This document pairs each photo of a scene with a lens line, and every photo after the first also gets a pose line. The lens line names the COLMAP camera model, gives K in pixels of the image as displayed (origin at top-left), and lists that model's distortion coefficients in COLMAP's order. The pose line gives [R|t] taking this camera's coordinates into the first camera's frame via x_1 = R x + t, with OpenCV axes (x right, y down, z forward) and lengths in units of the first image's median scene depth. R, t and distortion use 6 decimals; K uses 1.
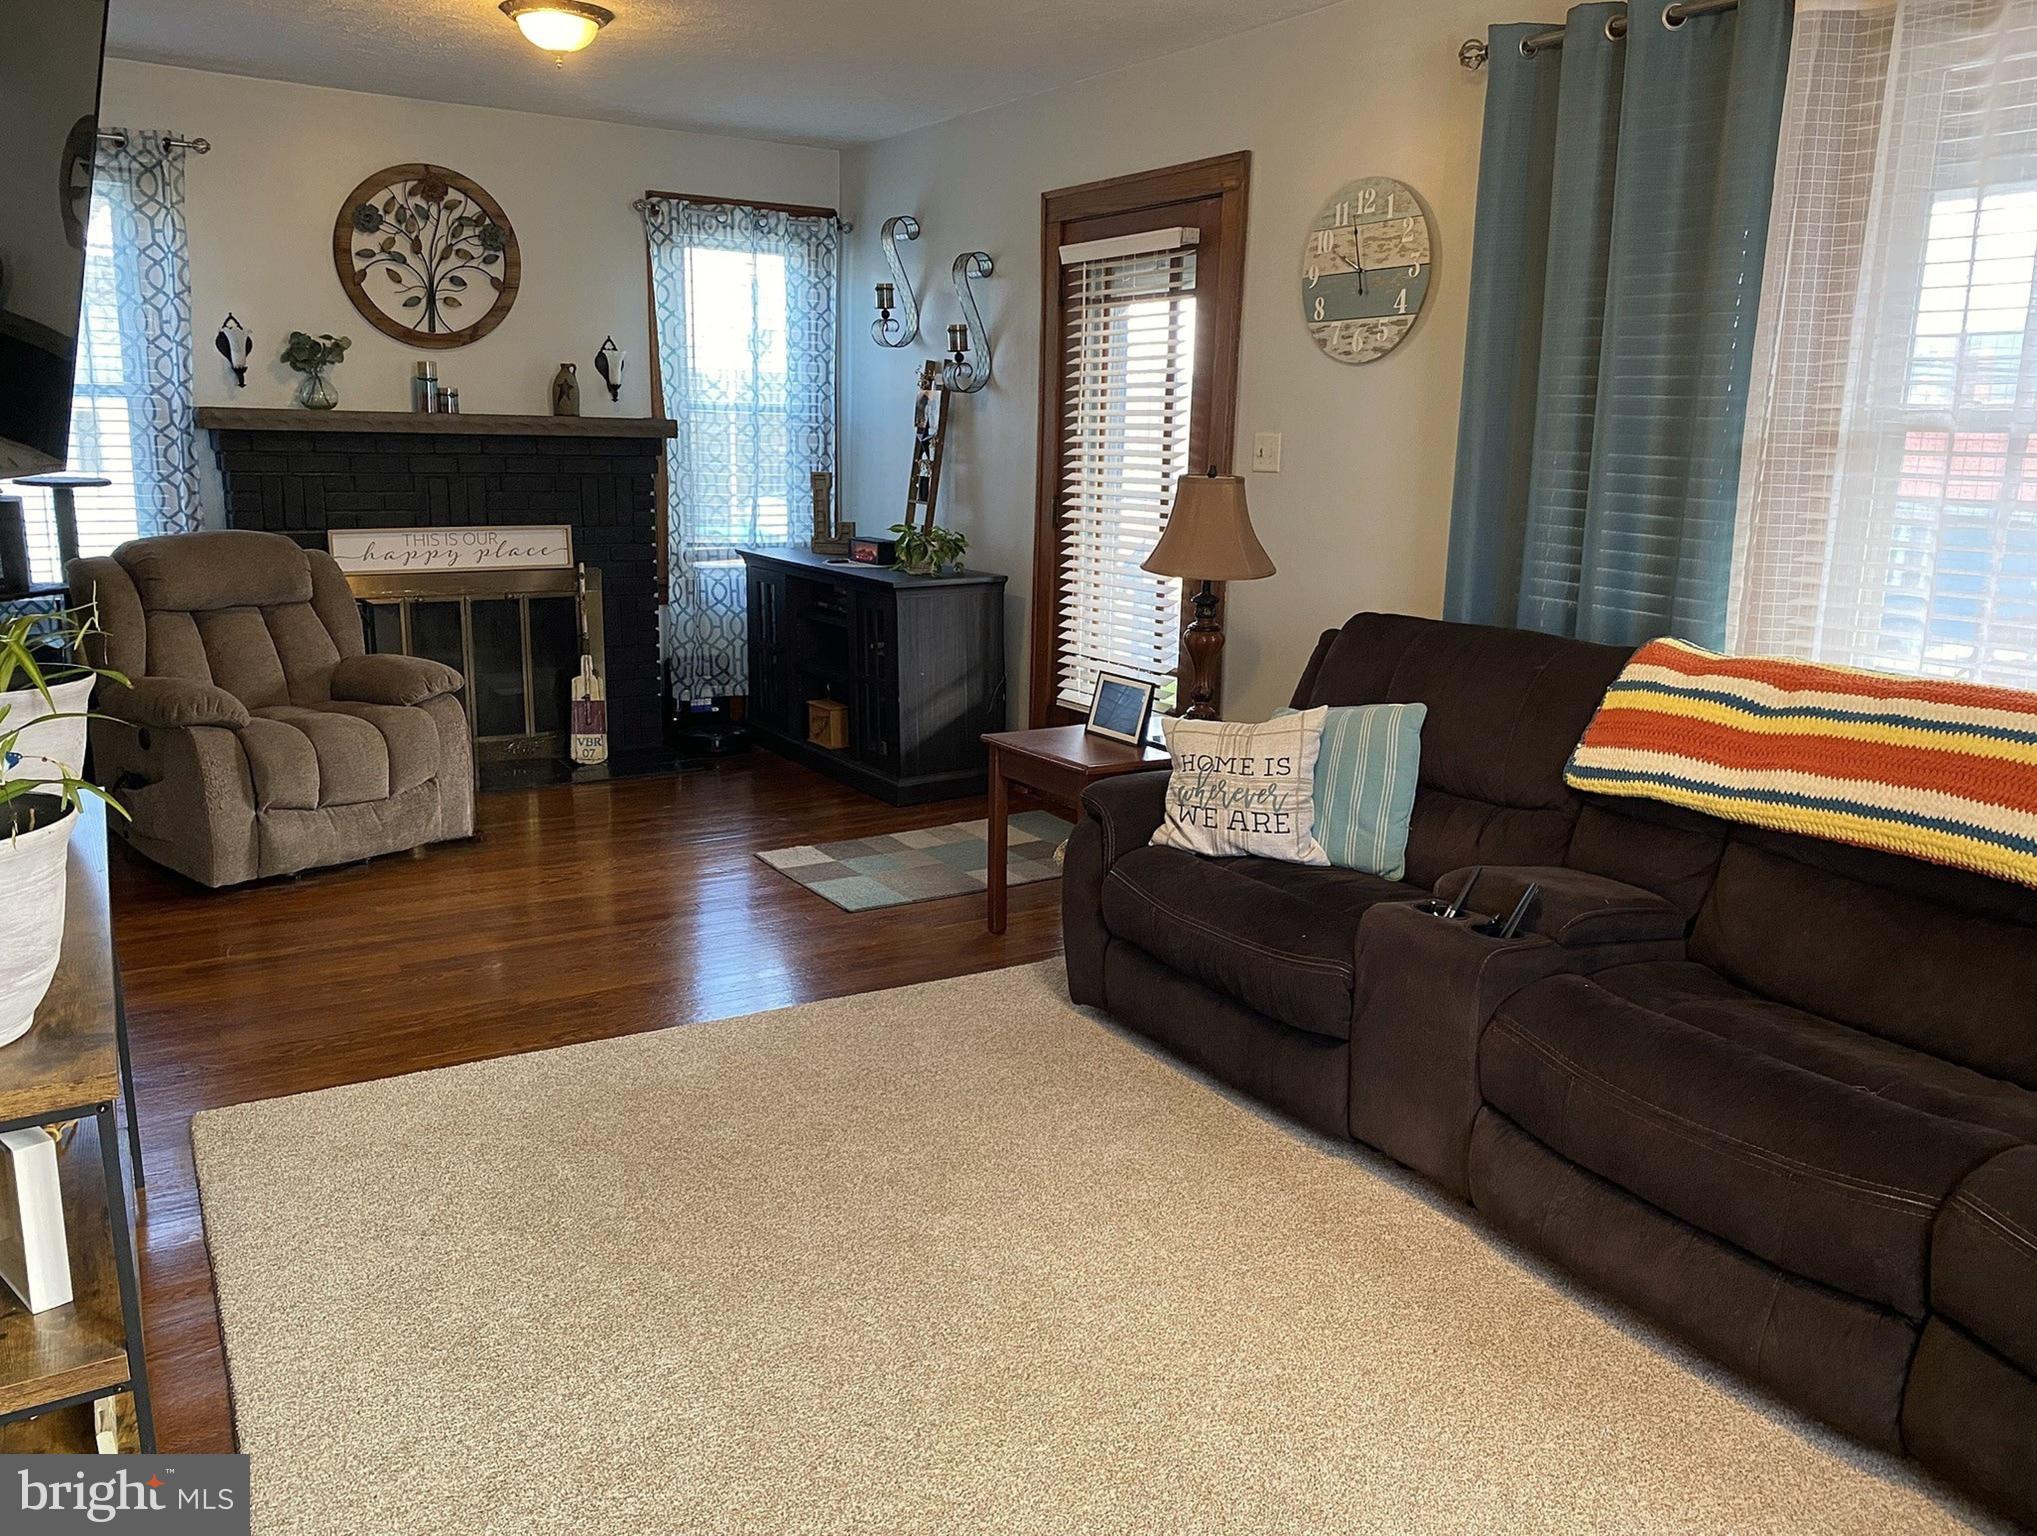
lens RADIAL K [[1556.6, 0, 1017.1], [0, 1556.6, 775.6], [0, 0, 1]] dist [-0.003313, -0.002394]
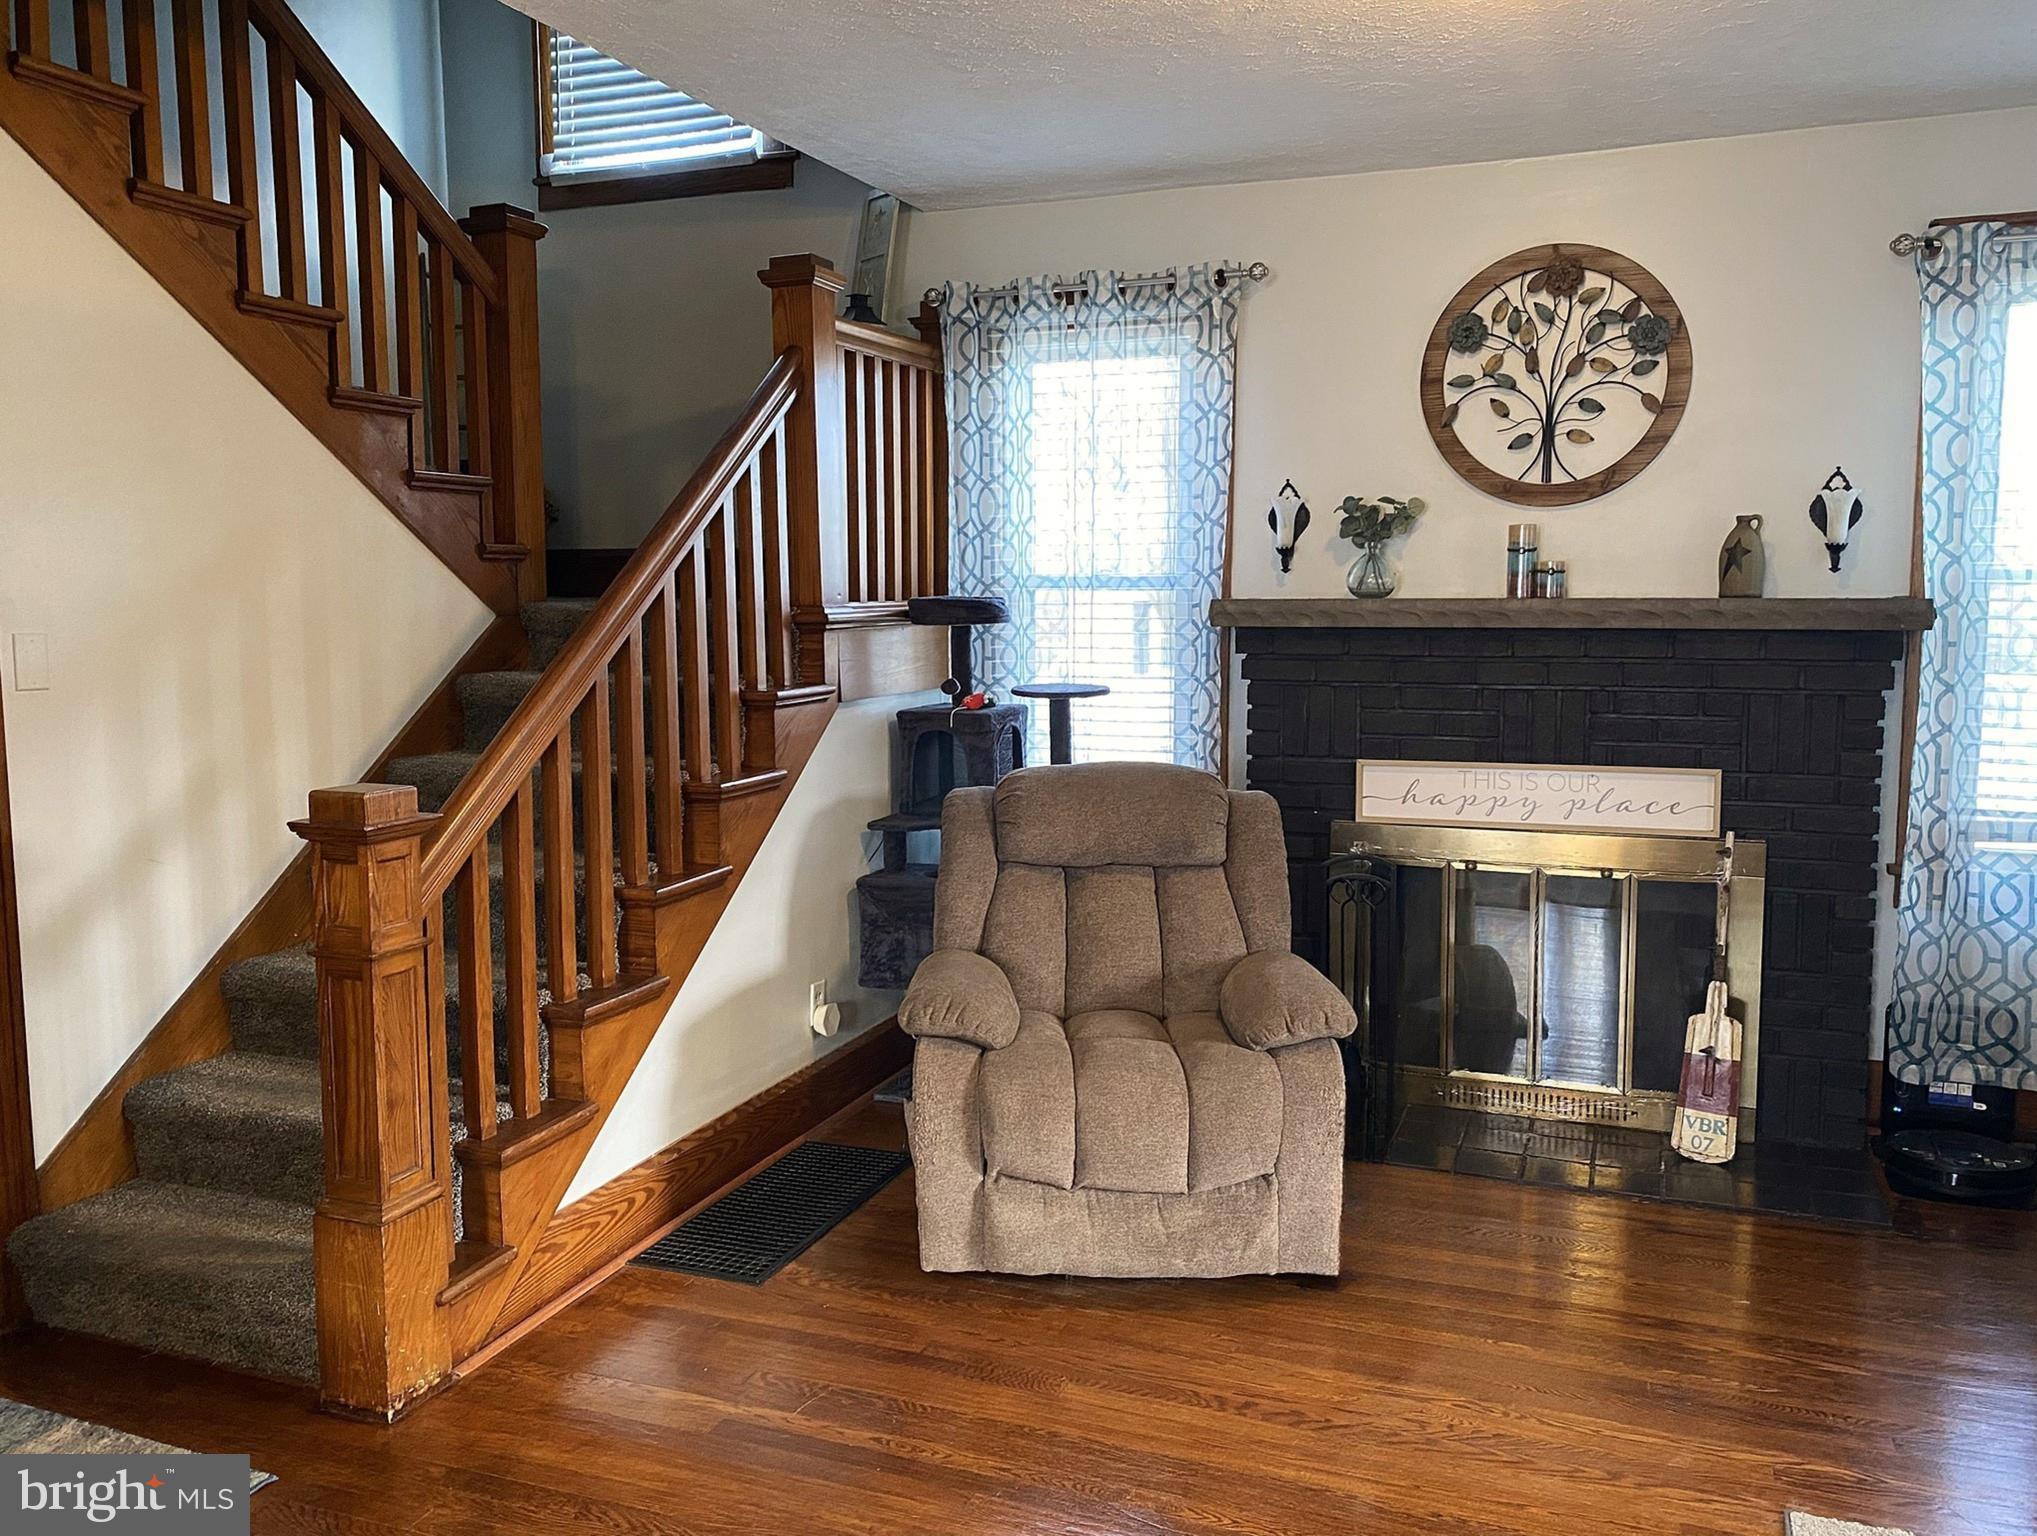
lens RADIAL K [[1556.6, 0, 1023.0], [0, 1556.6, 769.6], [0, 0, 1]] dist [-0.003313, -0.002394]
pose [[0.602578, 0.058409, -0.795920, 0.039771], [-0.157432, 0.986420, -0.046800, -0.090918], [0.782378, 0.153504, 0.603590, 0.421843]]
